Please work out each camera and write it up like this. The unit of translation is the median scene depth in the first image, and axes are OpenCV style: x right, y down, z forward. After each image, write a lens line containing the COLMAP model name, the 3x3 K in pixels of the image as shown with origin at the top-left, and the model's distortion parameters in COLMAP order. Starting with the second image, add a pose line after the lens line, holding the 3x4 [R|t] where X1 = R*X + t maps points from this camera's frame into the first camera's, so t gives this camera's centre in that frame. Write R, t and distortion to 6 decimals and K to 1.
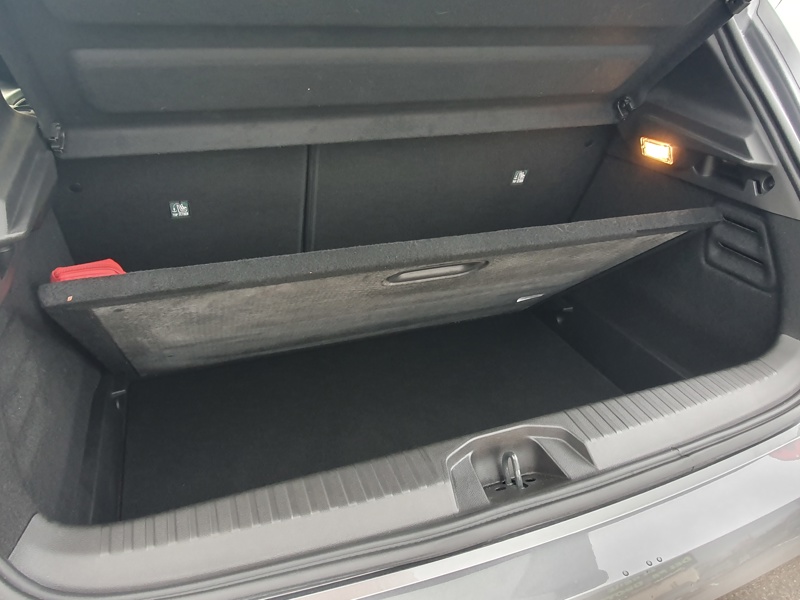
lens RADIAL K [[557.4, 0, 400.0], [0, 557.4, 300.0], [0, 0, 1]] dist [-0.000924, -0.002222]
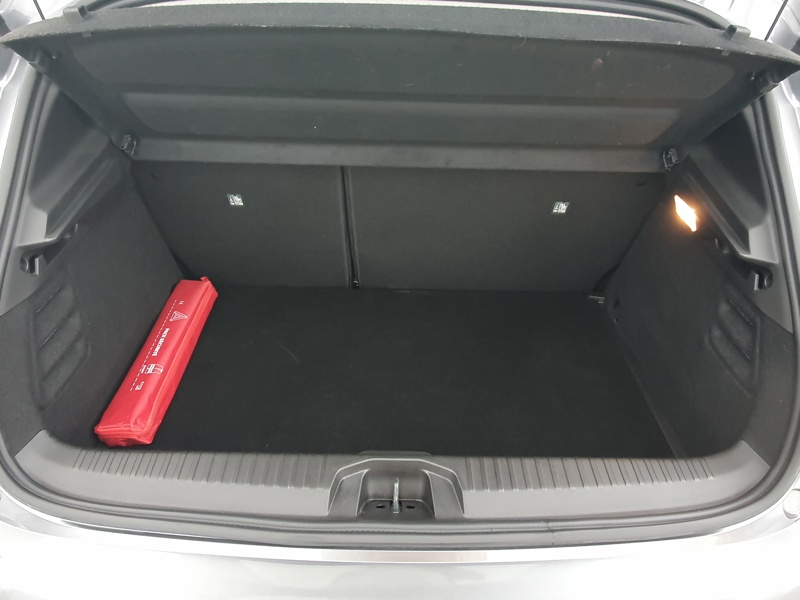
lens RADIAL K [[559.5, 0, 417.3], [0, 559.5, 299.8], [0, 0, 1]] dist [-0.012396, -0.003837]
pose [[0.937328, 0.208647, -0.279076, 0.384983], [-0.175414, 0.974567, 0.139462, -0.207130], [0.301076, -0.081768, 0.950088, -0.047275]]
